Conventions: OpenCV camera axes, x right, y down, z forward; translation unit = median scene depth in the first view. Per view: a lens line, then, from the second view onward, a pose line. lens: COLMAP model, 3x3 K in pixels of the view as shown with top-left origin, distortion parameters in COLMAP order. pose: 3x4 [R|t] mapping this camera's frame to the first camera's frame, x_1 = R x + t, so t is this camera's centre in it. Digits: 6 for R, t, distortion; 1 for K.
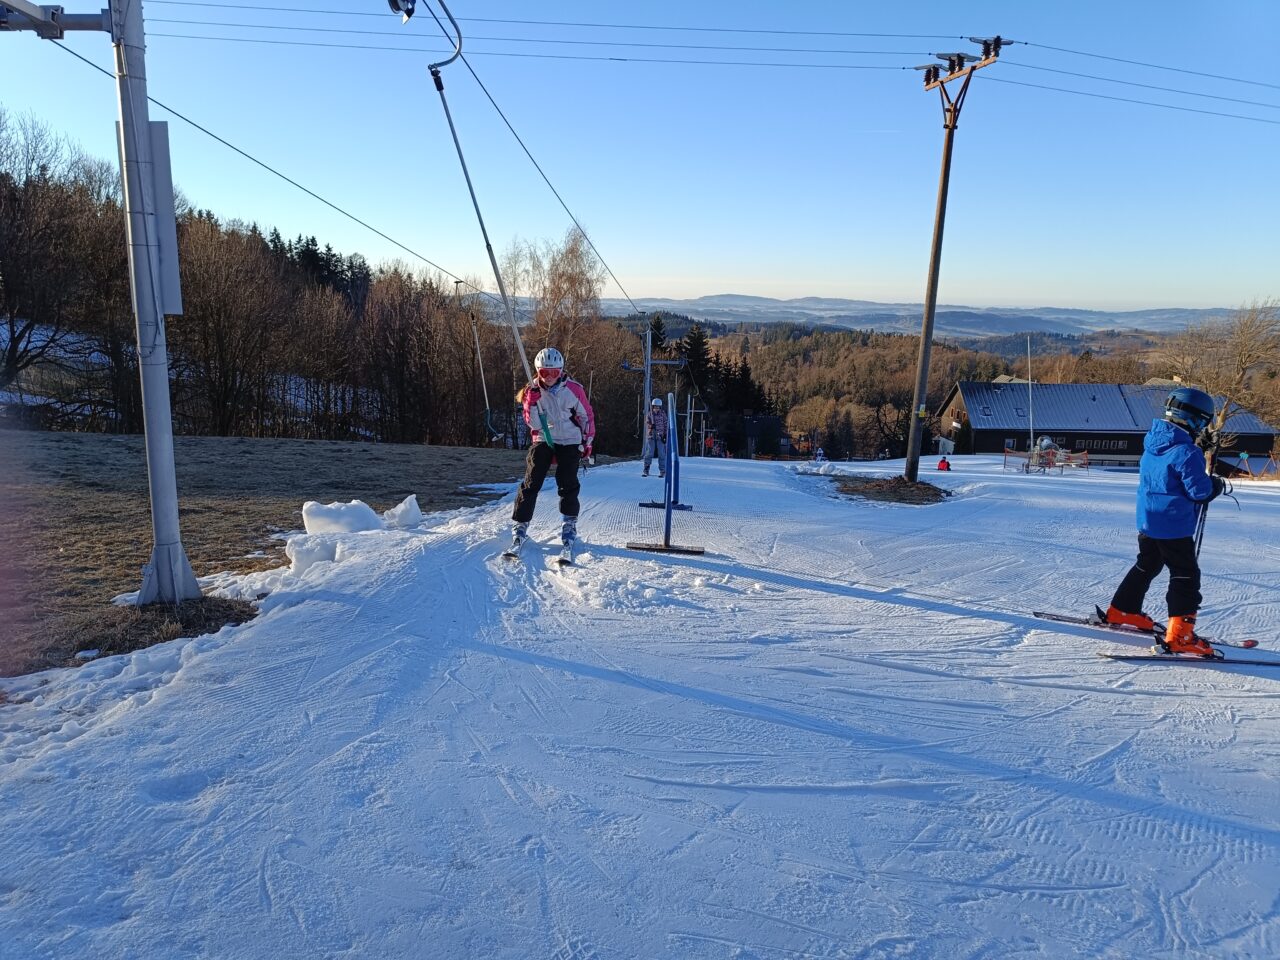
lens RADIAL K [[884.2, 0, 633.1], [0, 884.2, 477.9], [0, 0, 1]] dist [0.012547, -0.002651]
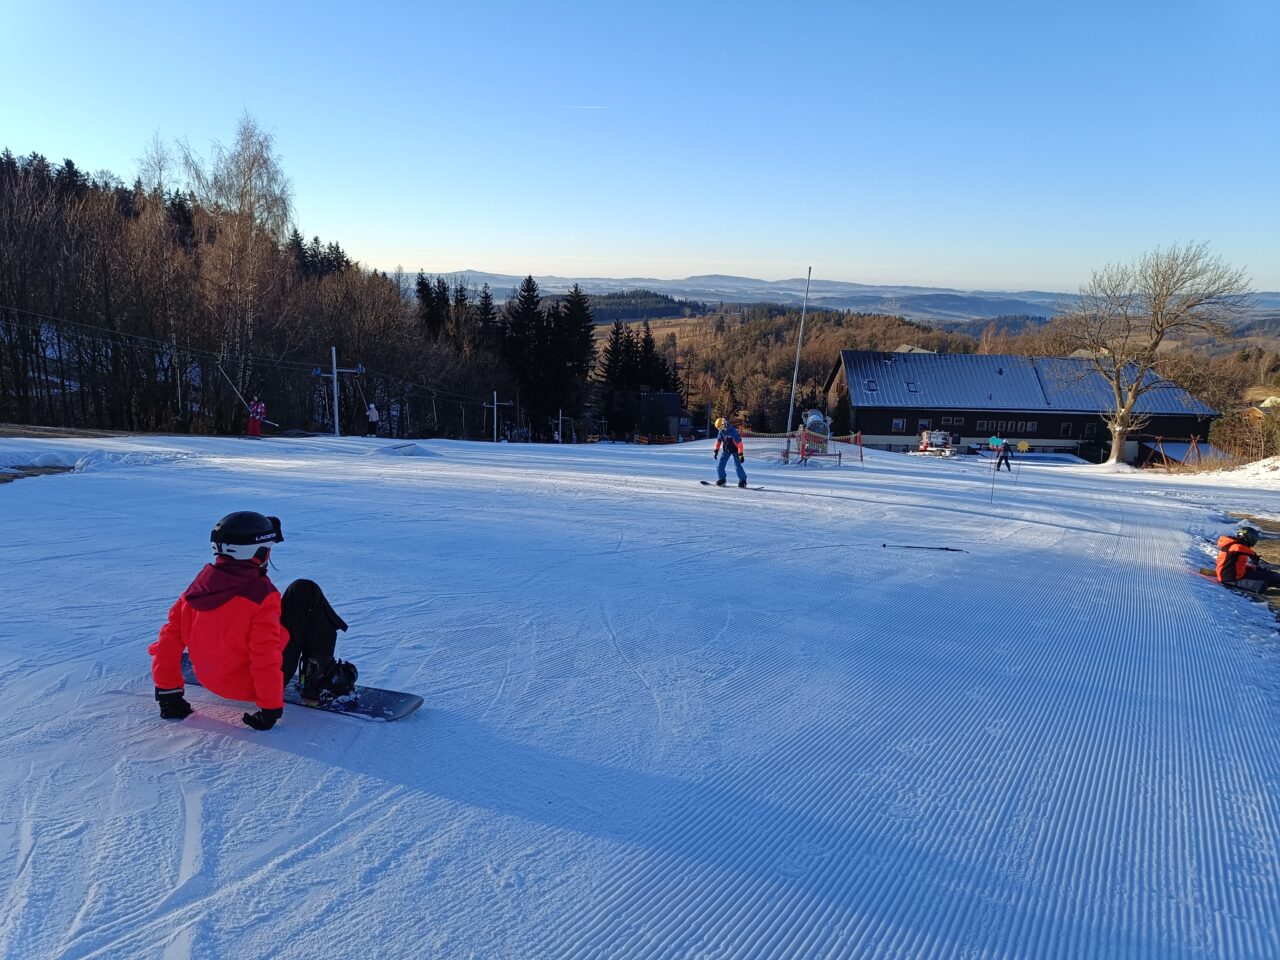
lens RADIAL K [[884.2, 0, 633.9], [0, 884.2, 482.7], [0, 0, 1]] dist [0.012547, -0.002651]
pose [[0.999842, 0.005950, 0.016746, 0.243694], [-0.006397, 0.999621, 0.026770, -0.006663], [-0.016580, -0.026873, 0.999501, 0.248991]]
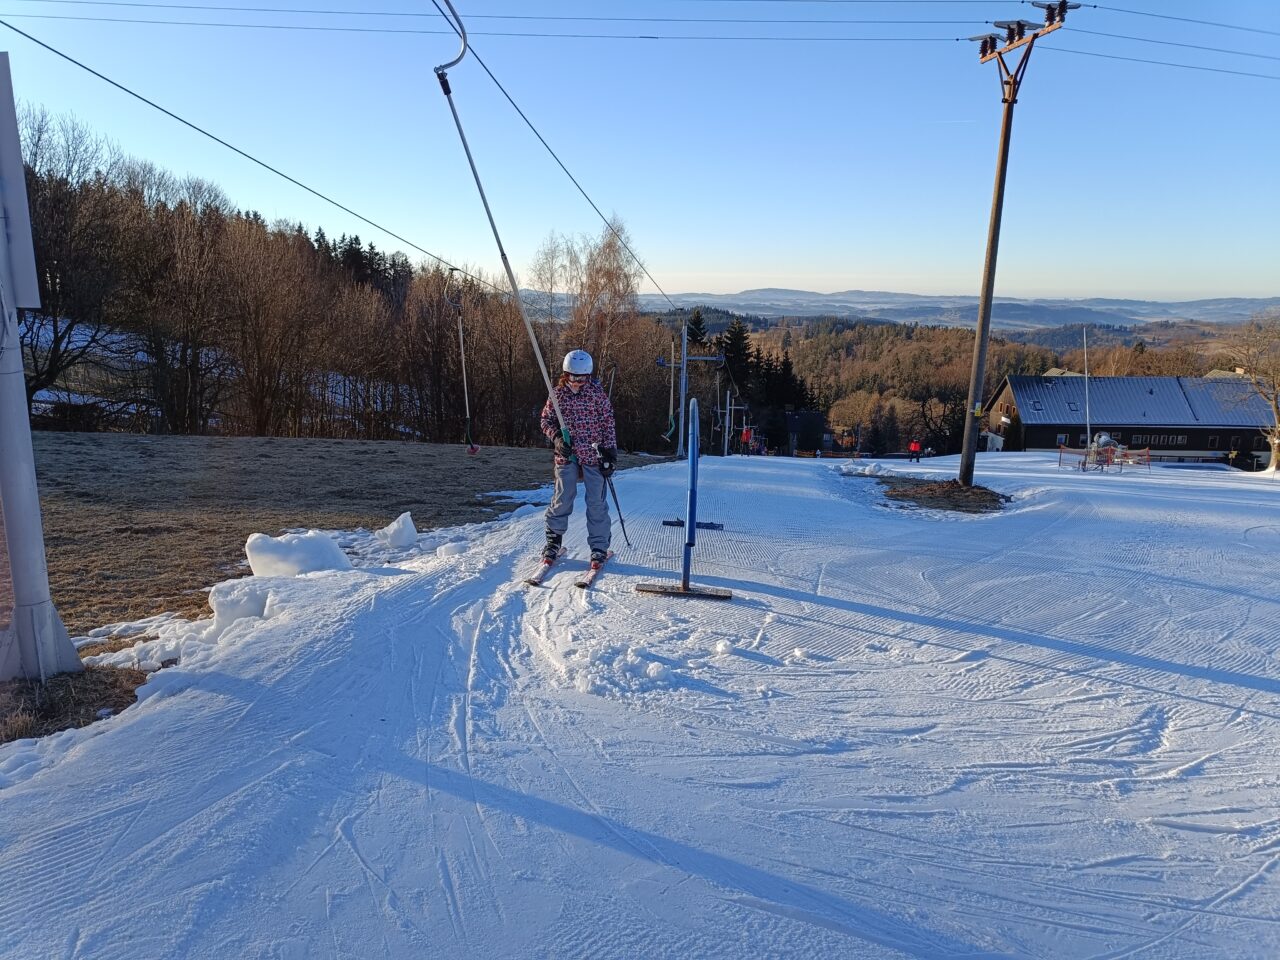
lens RADIAL K [[884.2, 0, 635.5], [0, 884.2, 472.1], [0, 0, 1]] dist [0.012547, -0.002651]
pose [[0.999049, -0.001452, -0.043566, 0.002707], [0.001395, 0.999998, -0.001335, -0.002884], [0.043568, 0.001273, 0.999050, 0.018064]]
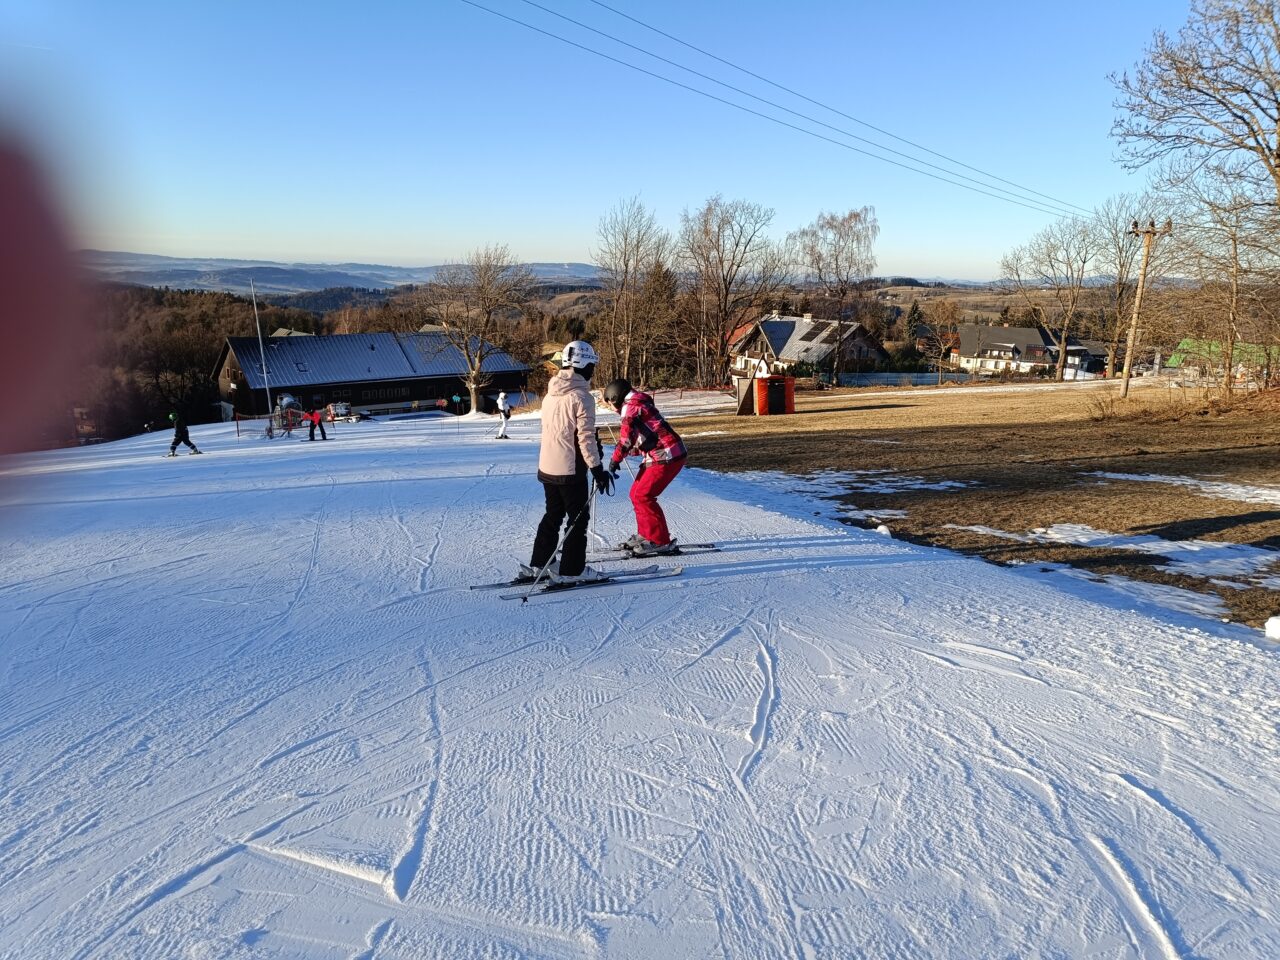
lens RADIAL K [[884.2, 0, 636.4], [0, 884.2, 480.6], [0, 0, 1]] dist [0.012547, -0.002651]
pose [[0.743650, -0.158397, 0.649535, 0.109938], [0.125335, 0.987334, 0.097279, -0.003200], [-0.656716, 0.009068, 0.754083, 0.090756]]
